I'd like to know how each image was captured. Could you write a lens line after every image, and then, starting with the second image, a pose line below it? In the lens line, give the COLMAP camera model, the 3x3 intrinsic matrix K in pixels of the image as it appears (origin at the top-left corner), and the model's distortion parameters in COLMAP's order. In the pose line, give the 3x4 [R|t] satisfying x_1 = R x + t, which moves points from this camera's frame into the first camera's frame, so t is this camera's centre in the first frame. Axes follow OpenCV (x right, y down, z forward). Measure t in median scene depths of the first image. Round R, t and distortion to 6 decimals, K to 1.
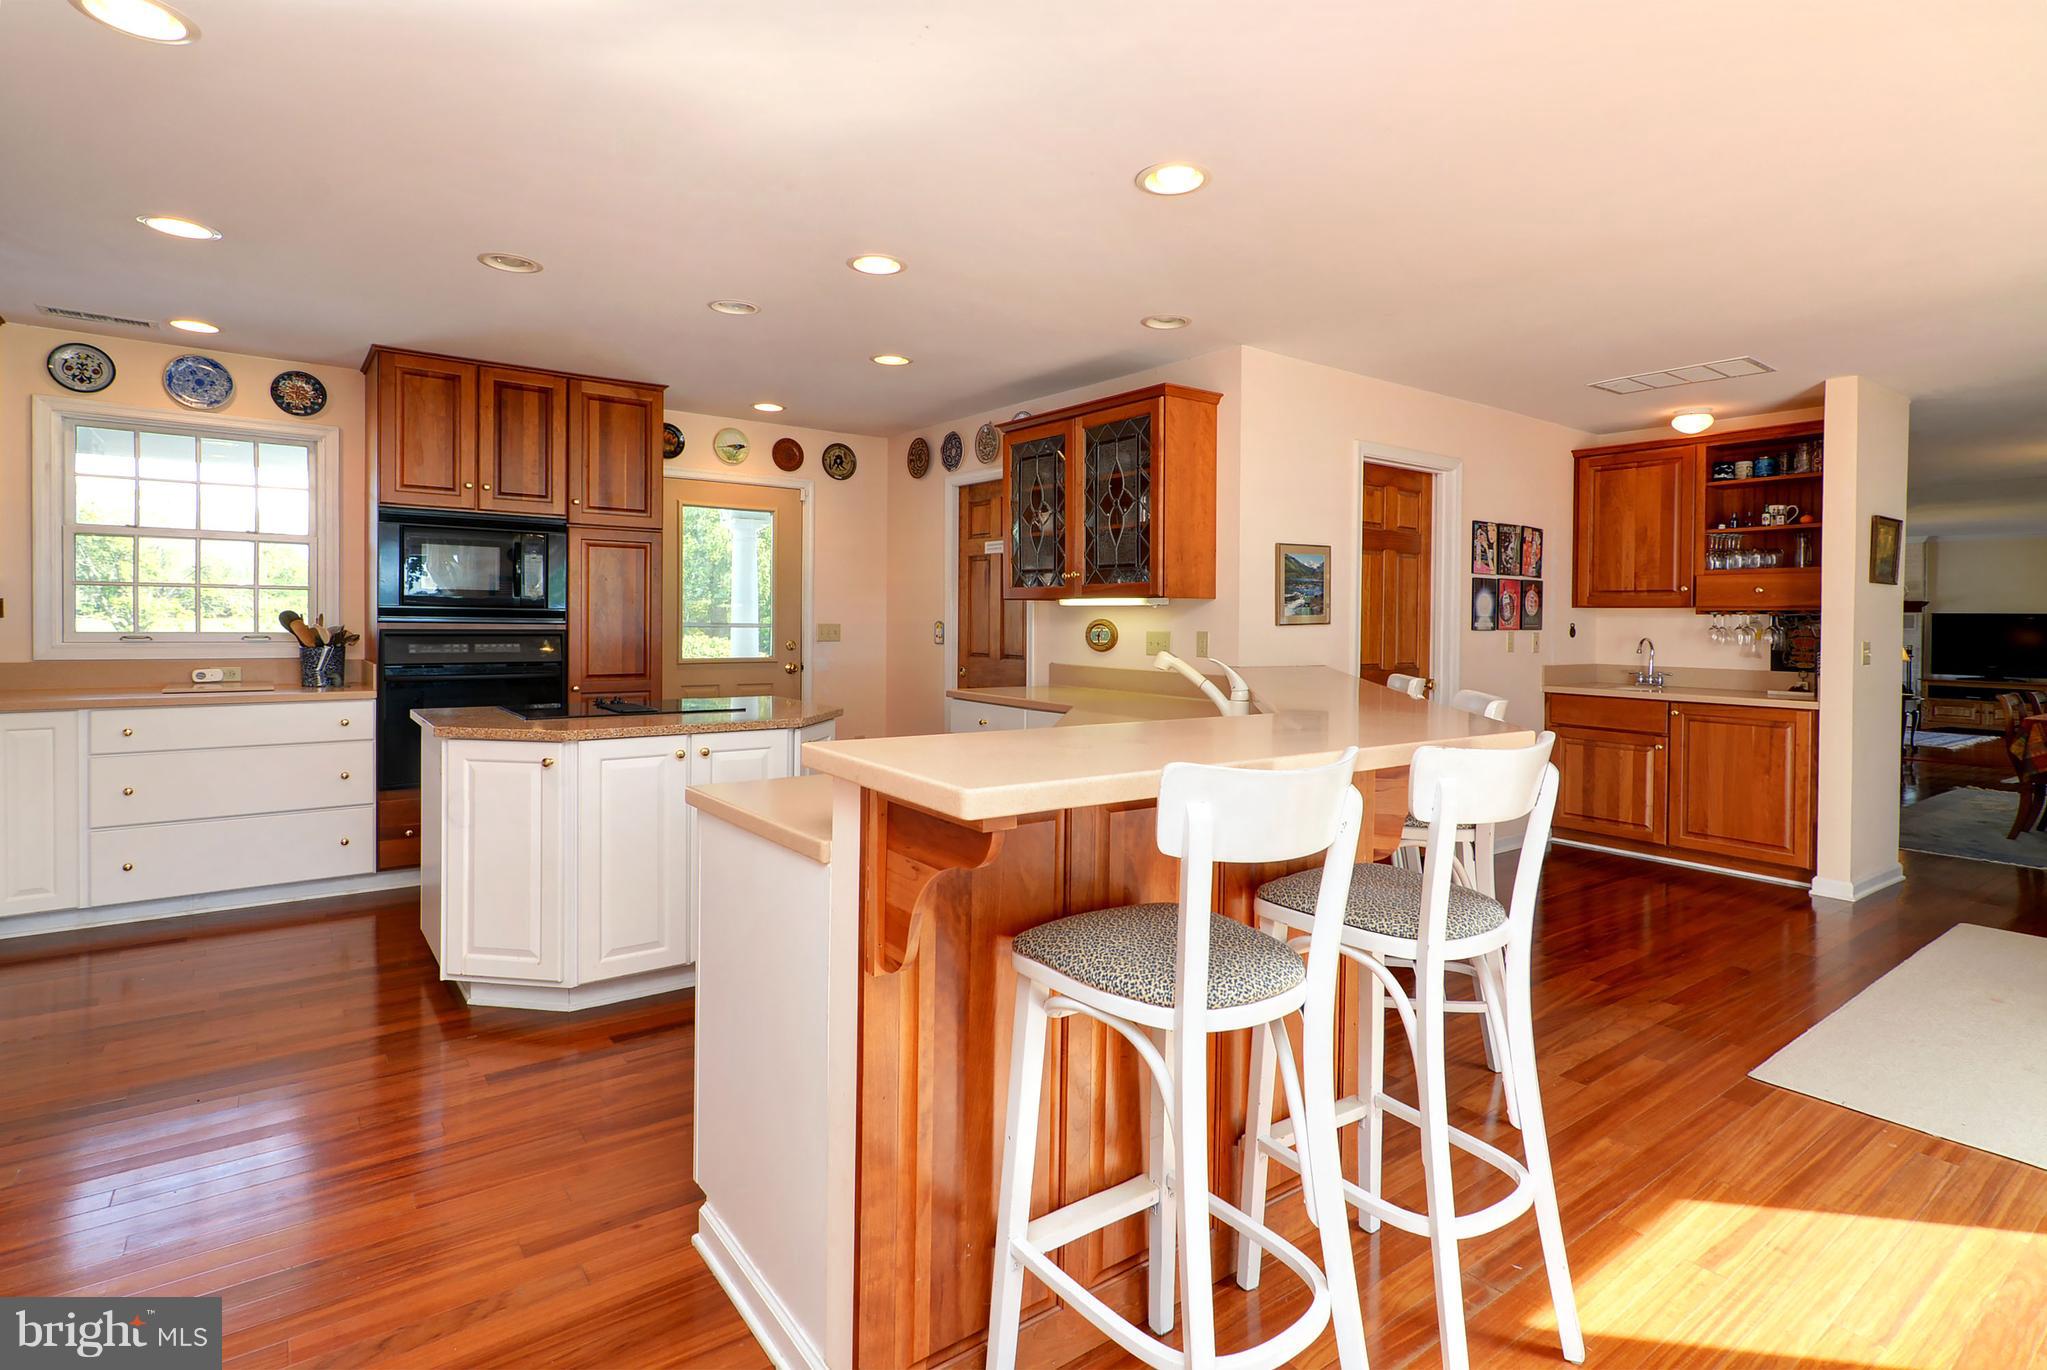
lens RADIAL K [[996.1, 0, 1027.1], [0, 996.1, 629.1], [0, 0, 1]] dist [-0.000176, -0.000407]
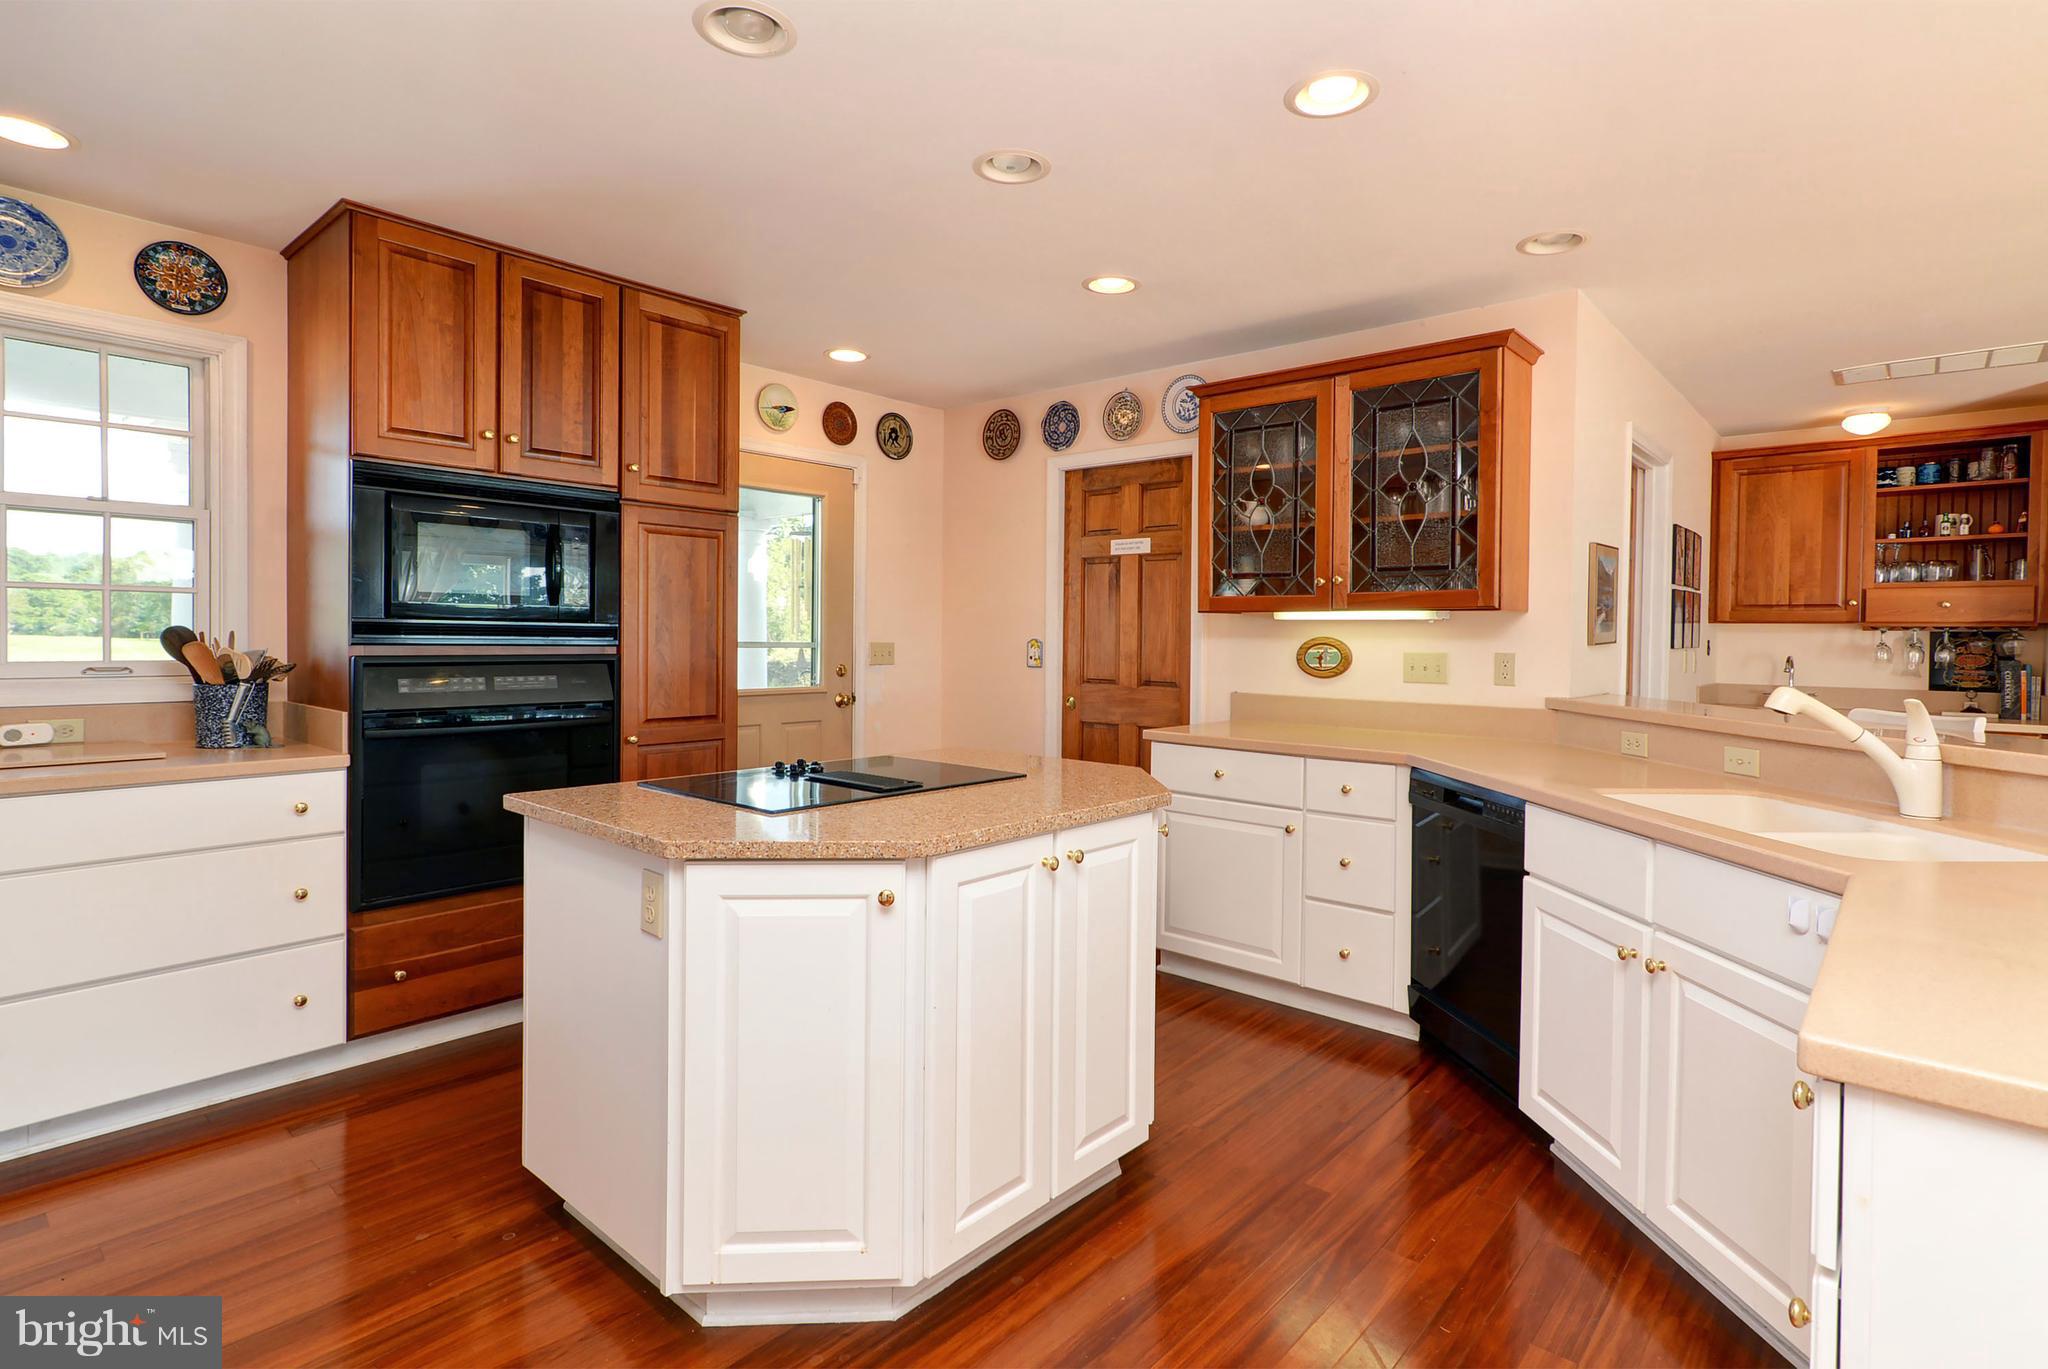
lens RADIAL K [[1003.3, 0, 1019.4], [0, 1003.3, 643.1], [0, 0, 1]] dist [0.001494, 0.000722]
pose [[0.981449, -0.002561, 0.191707, -0.316981], [0.002497, 0.999997, 0.000574, -0.006488], [-0.191708, -0.000085, 0.981452, 0.263870]]
